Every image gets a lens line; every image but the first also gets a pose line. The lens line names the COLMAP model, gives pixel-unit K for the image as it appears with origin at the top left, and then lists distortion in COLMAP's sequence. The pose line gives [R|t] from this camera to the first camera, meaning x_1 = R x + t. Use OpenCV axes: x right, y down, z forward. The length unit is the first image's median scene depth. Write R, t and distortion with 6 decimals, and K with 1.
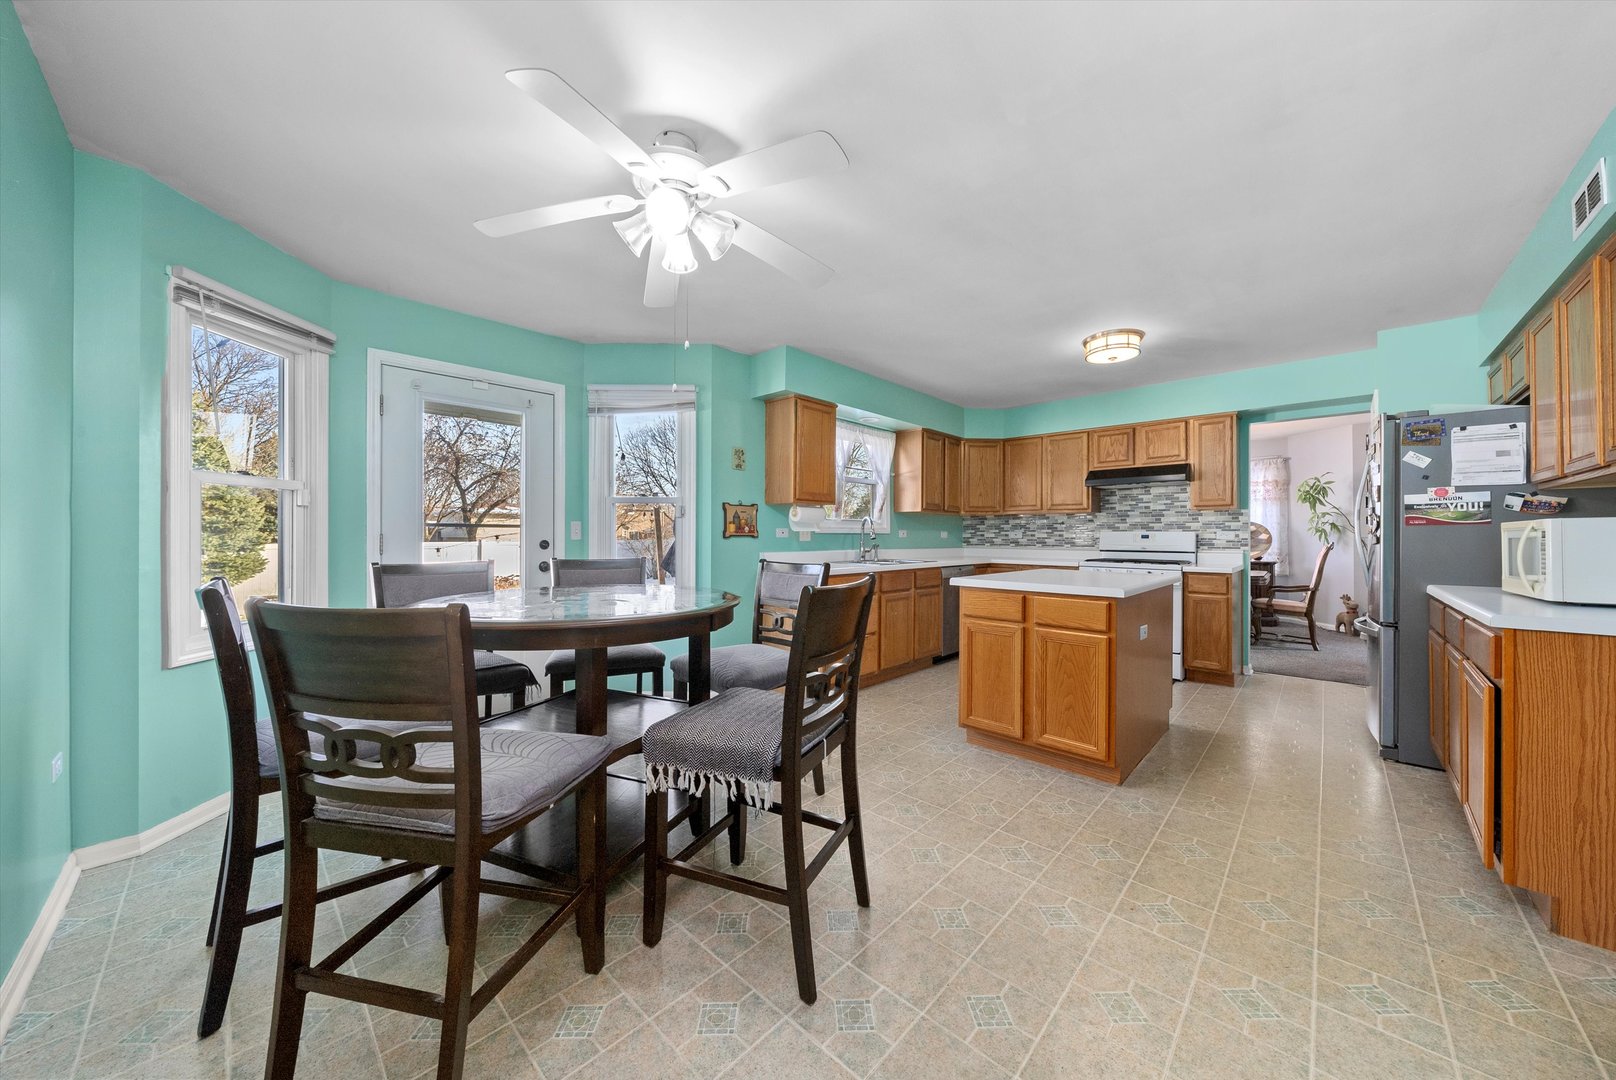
lens RADIAL K [[561.0, 0, 807.4], [0, 561.0, 528.6], [0, 0, 1]] dist [-0.007926, -0.000482]
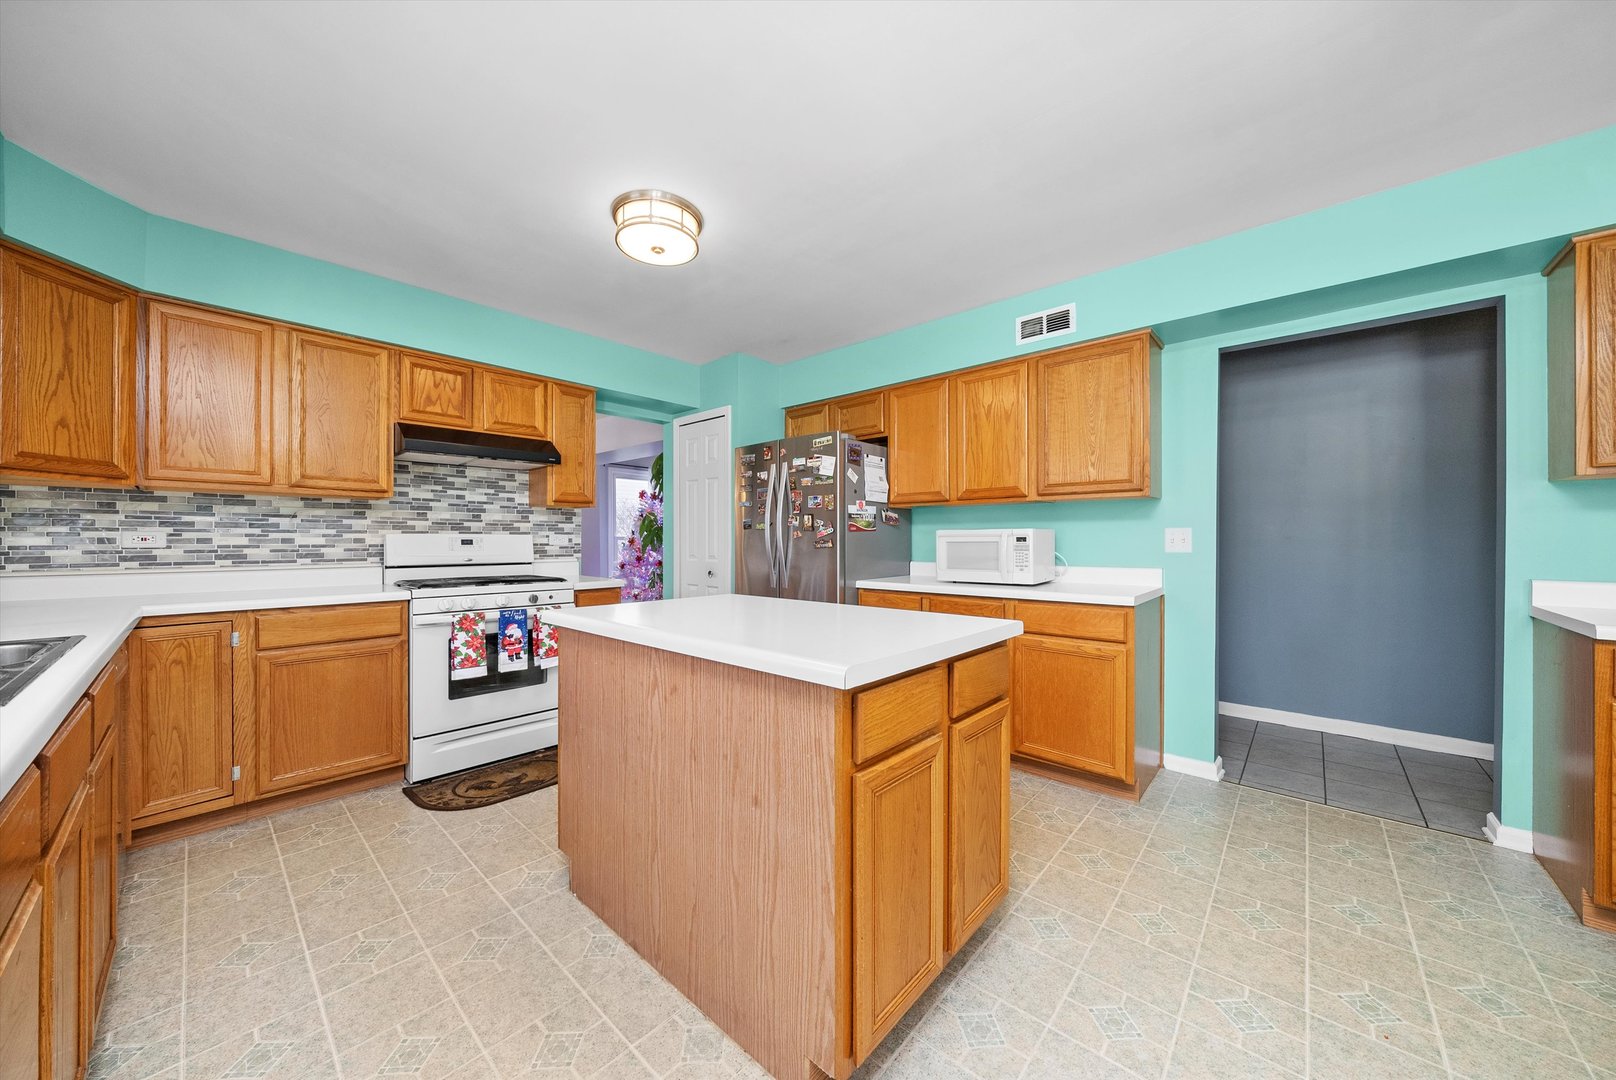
lens RADIAL K [[561.0, 0, 793.4], [0, 561.0, 546.5], [0, 0, 1]] dist [-0.007926, -0.000482]
pose [[-0.026846, -0.015457, 0.999520, -0.052570], [-0.012348, 0.999809, 0.015129, 0.005288], [-0.999563, -0.011935, -0.027031, 0.658530]]
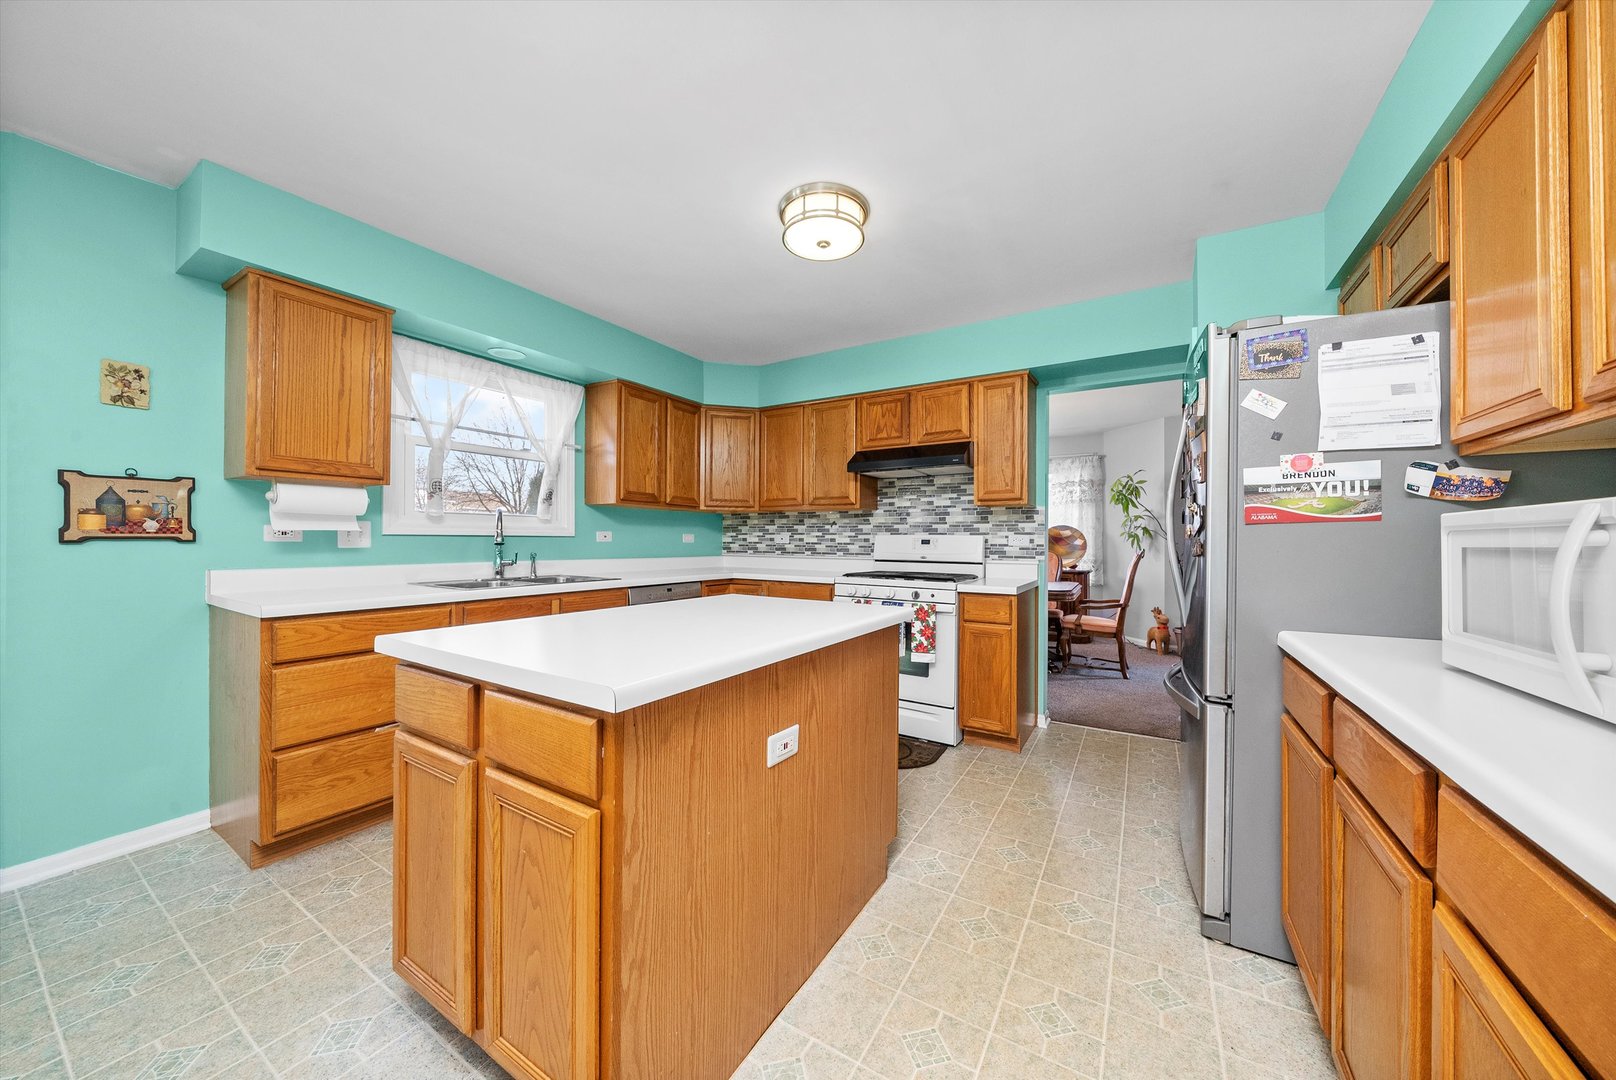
lens RADIAL K [[561.0, 0, 814.3], [0, 561.0, 533.9], [0, 0, 1]] dist [-0.007926, -0.000482]
pose [[0.976528, 0.005482, 0.215320, 0.307710], [-0.005818, 0.999983, 0.000930, 0.004033], [-0.215311, -0.002161, 0.976543, 0.314457]]
